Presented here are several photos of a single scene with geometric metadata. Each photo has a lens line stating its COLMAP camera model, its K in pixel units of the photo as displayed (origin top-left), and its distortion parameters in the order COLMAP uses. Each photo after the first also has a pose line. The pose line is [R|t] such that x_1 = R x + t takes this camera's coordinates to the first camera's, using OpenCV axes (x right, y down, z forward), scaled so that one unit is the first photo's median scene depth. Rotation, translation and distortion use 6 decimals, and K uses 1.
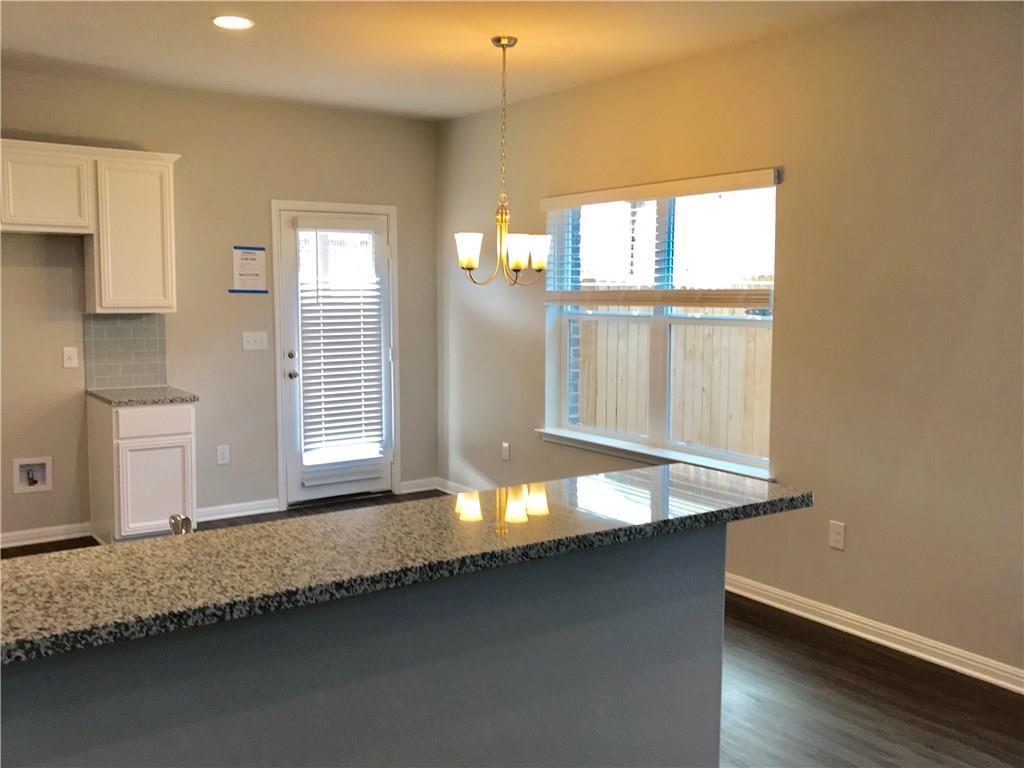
lens RADIAL K [[947.9, 0, 512.0], [0, 947.9, 384.0], [0, 0, 1]] dist [0.131182, -0.312734]
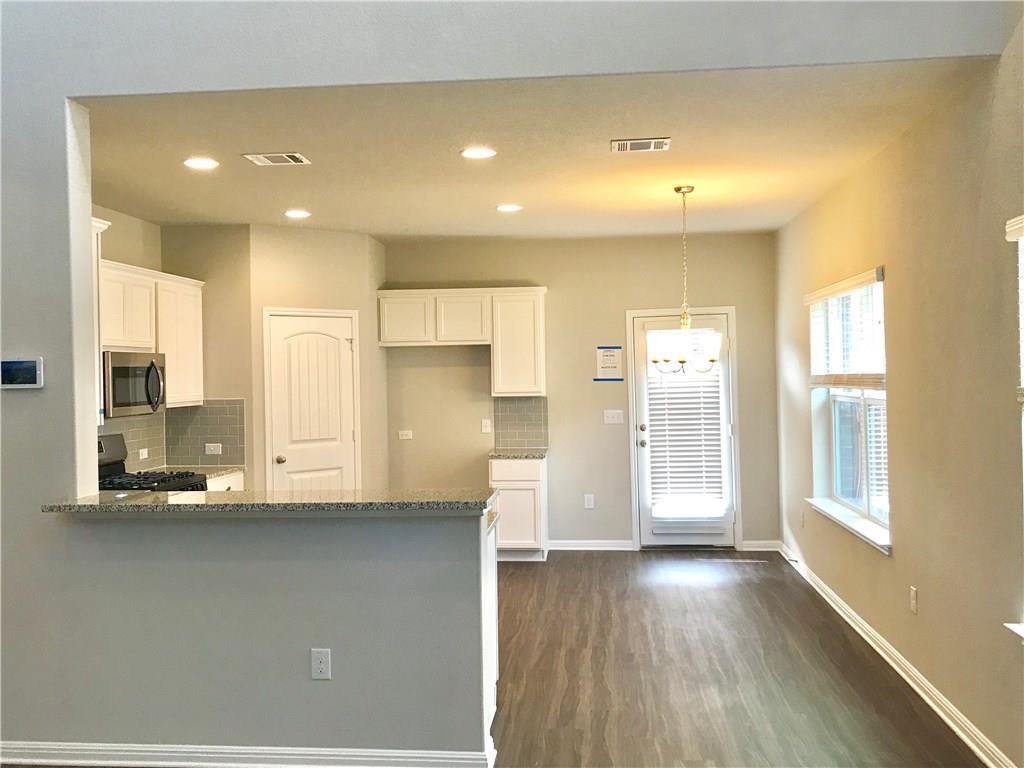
lens RADIAL K [[964.0, 0, 512.0], [0, 964.0, 384.0], [0, 0, 1]] dist [0.075762, -0.089303]
pose [[0.752972, -0.012271, -0.657939, 0.512571], [-0.043389, 0.996724, -0.068247, 0.006864], [0.656621, 0.079936, 0.749973, -0.097277]]
